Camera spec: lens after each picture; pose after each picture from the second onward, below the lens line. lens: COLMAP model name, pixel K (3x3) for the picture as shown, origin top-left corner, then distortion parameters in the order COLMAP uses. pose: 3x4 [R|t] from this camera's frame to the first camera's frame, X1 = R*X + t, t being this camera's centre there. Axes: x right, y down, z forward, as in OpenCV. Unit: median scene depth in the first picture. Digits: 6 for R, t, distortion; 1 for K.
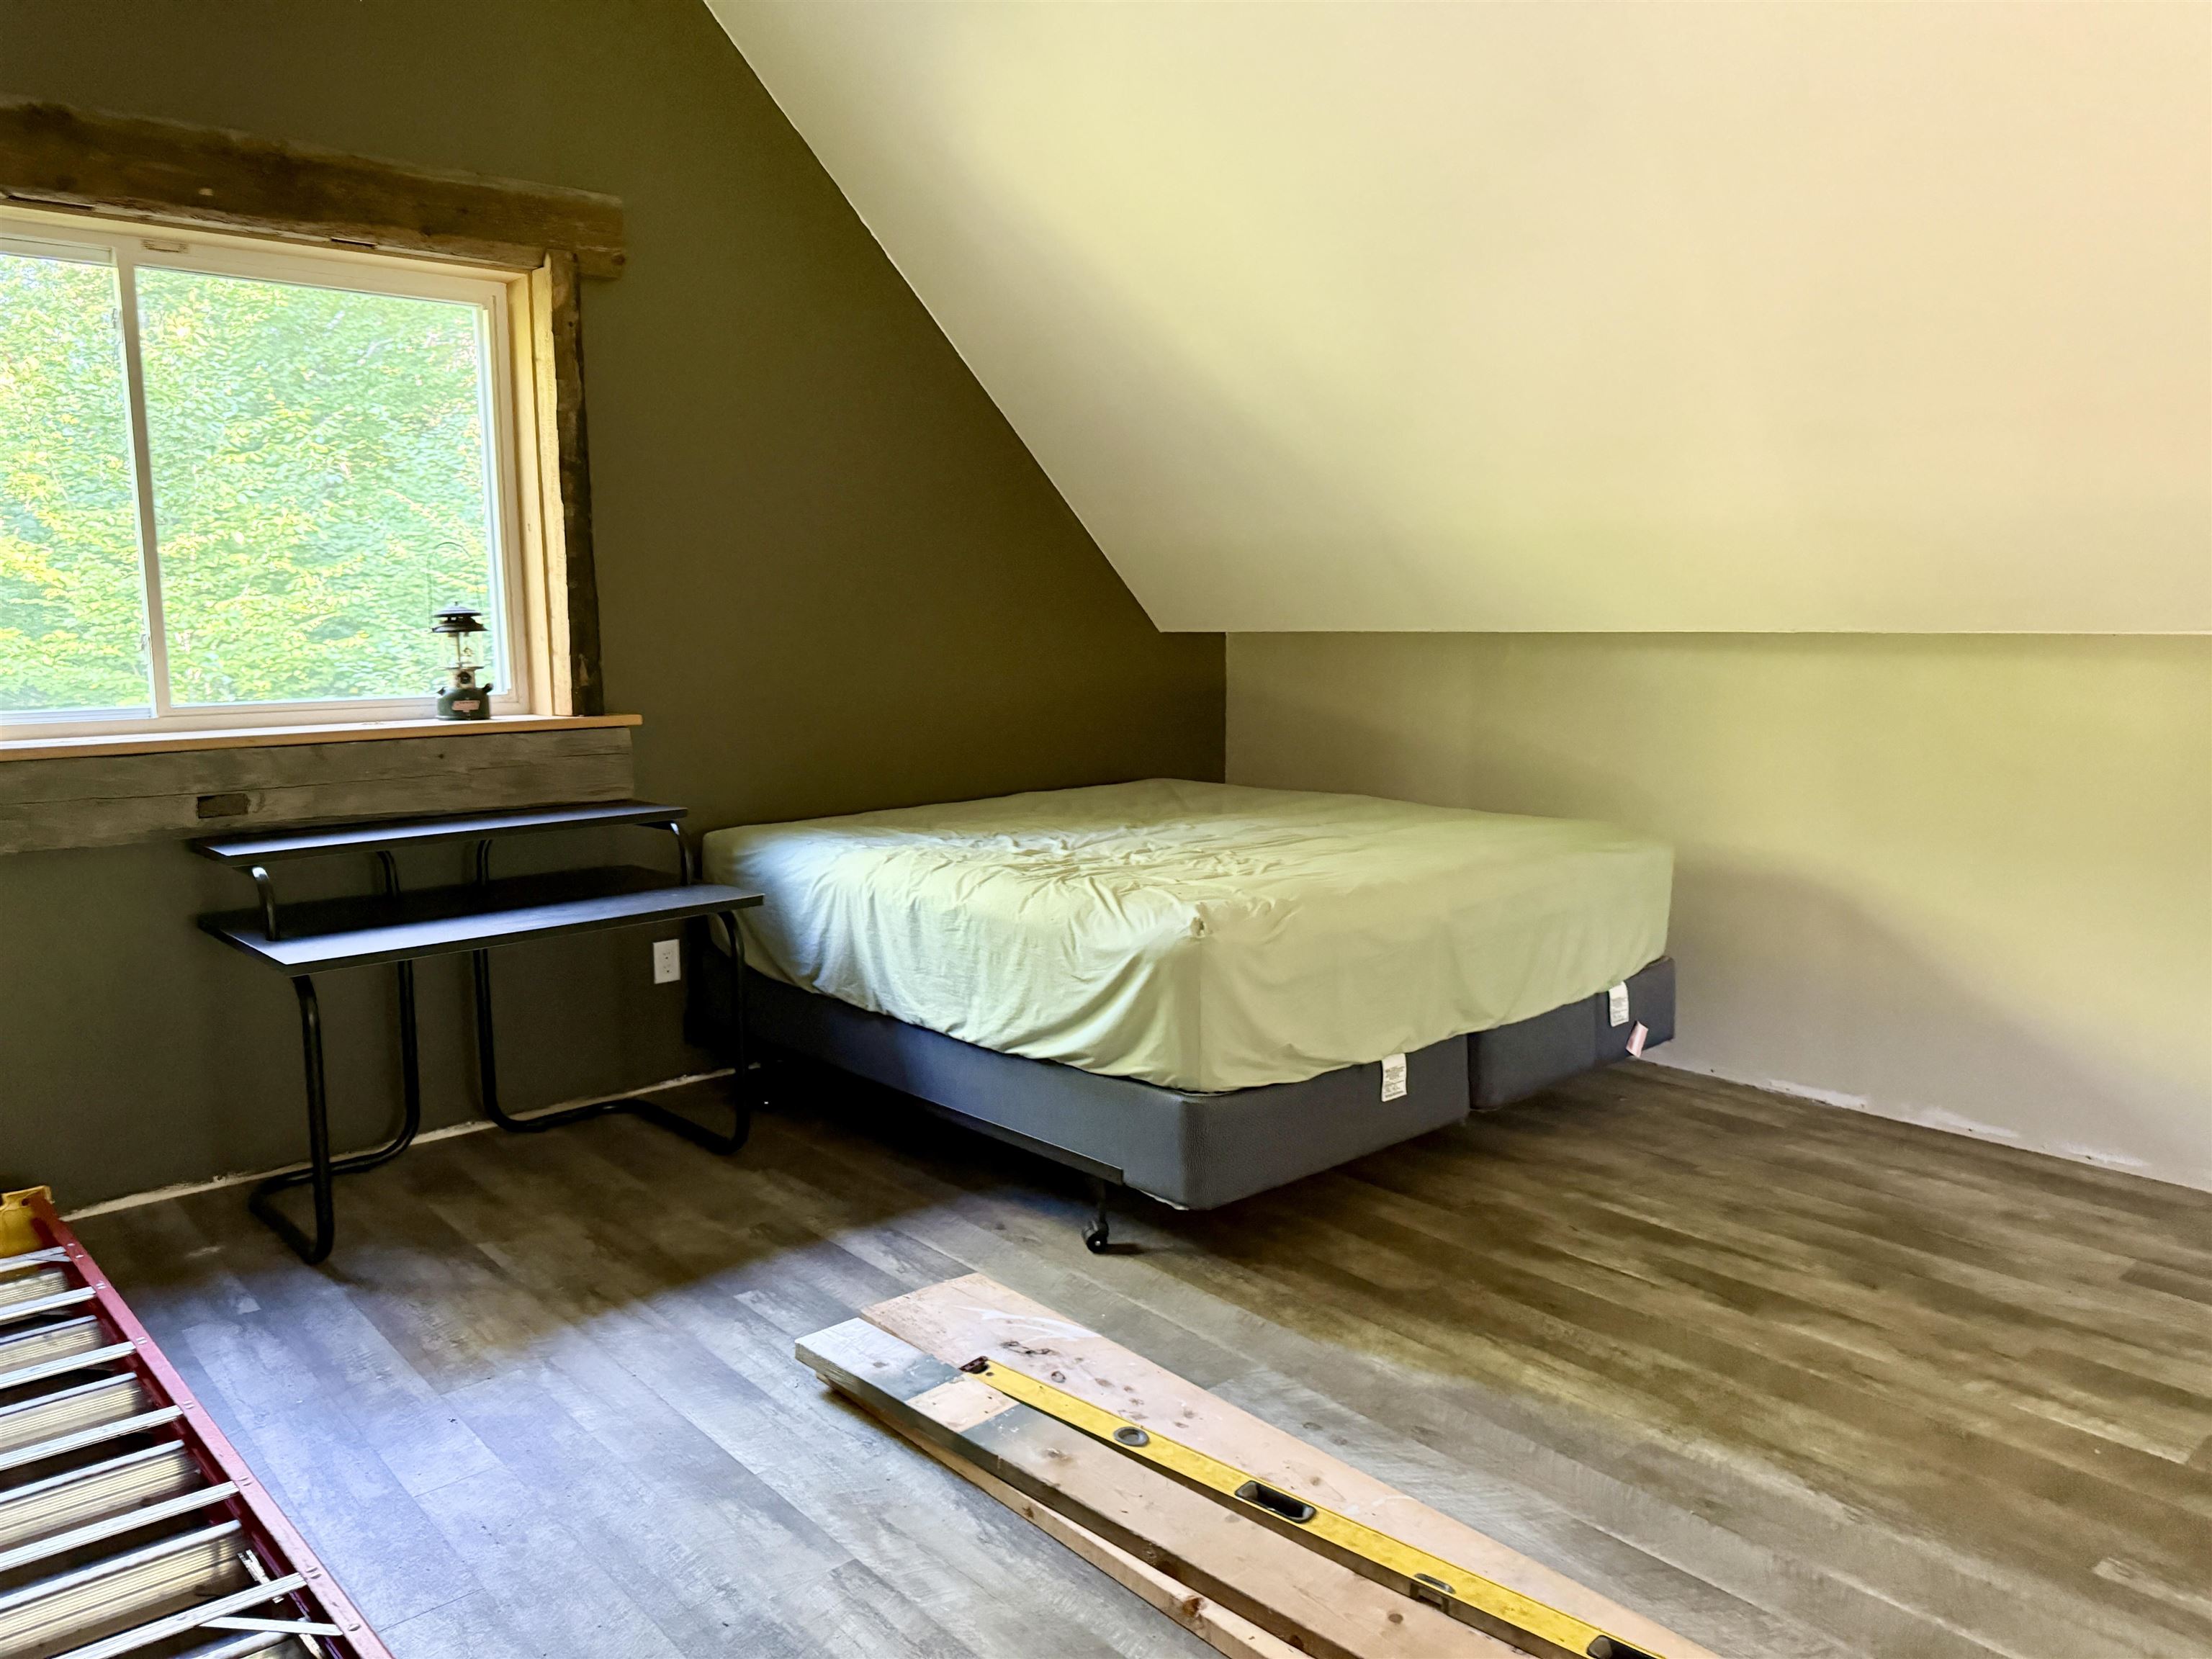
lens RADIAL K [[1550.3, 0, 1098.5], [0, 1550.3, 836.3], [0, 0, 1]] dist [0.067197, -0.078521]
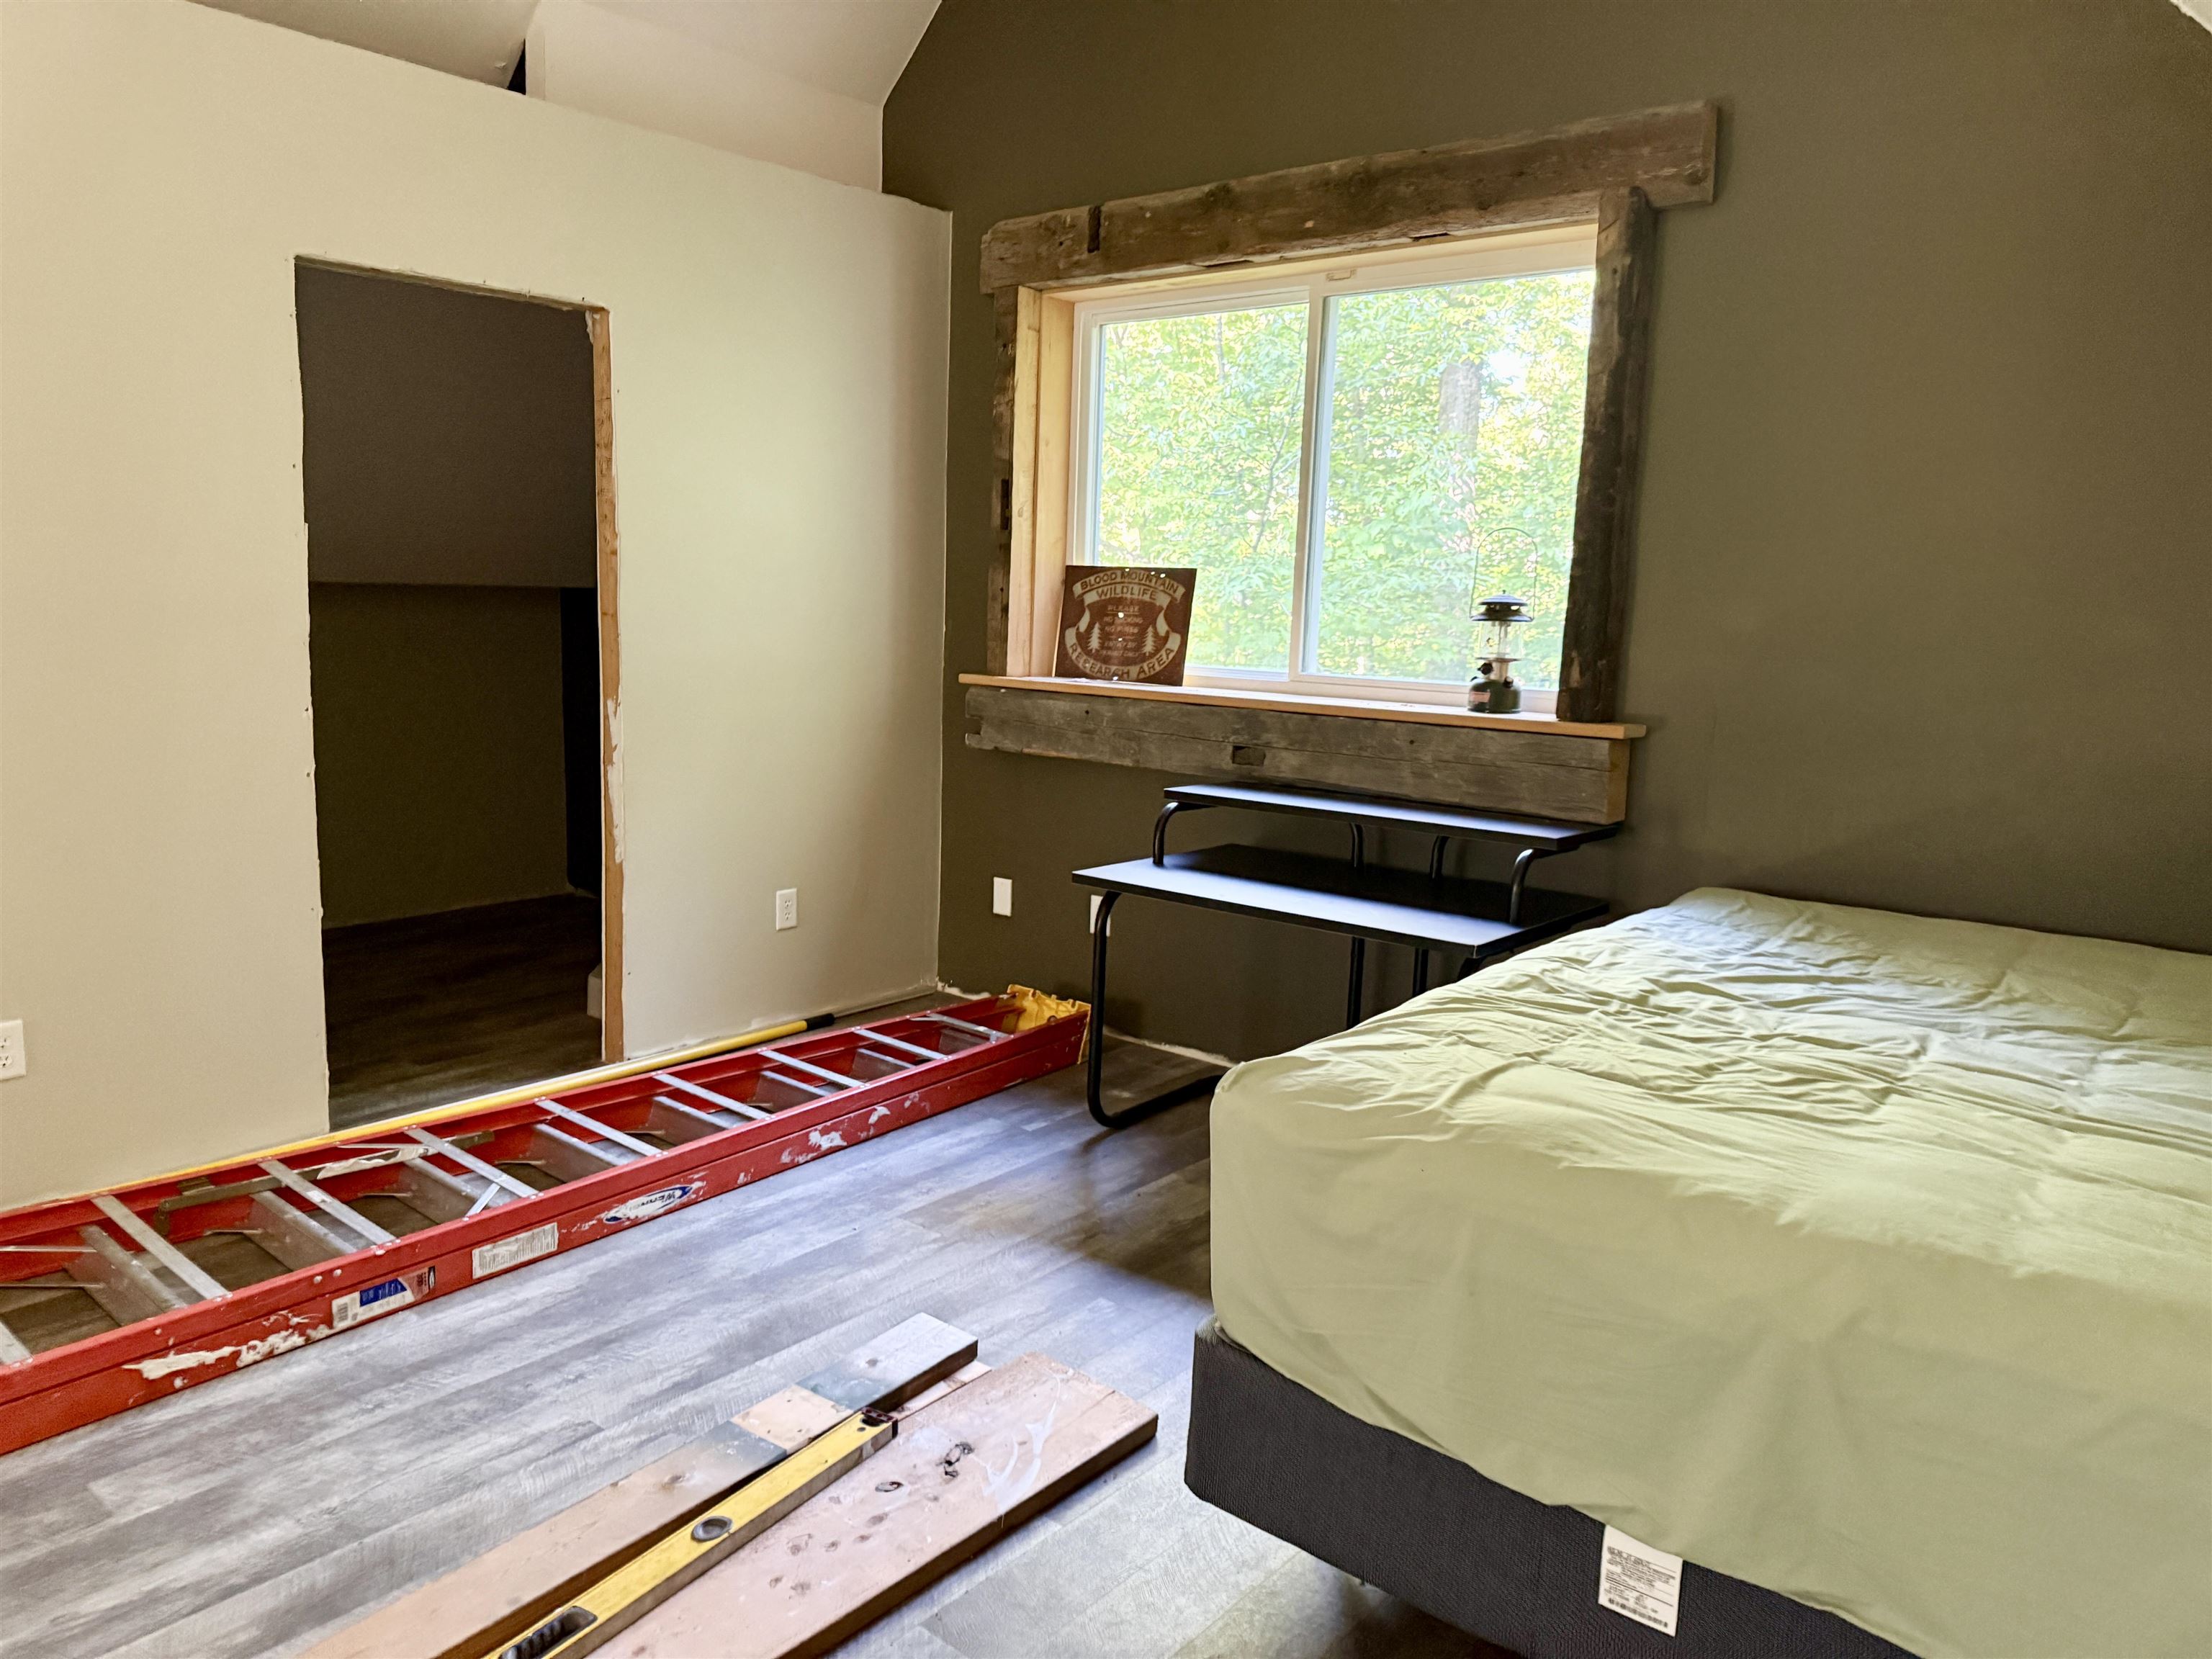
lens RADIAL K [[1550.3, 0, 1088.0], [0, 1550.3, 845.8], [0, 0, 1]] dist [0.067197, -0.078521]
pose [[0.160431, 0.182311, -0.970064, 0.560633], [-0.172736, 0.972813, 0.154260, -0.110463], [0.971815, 0.142817, 0.187561, 0.651876]]
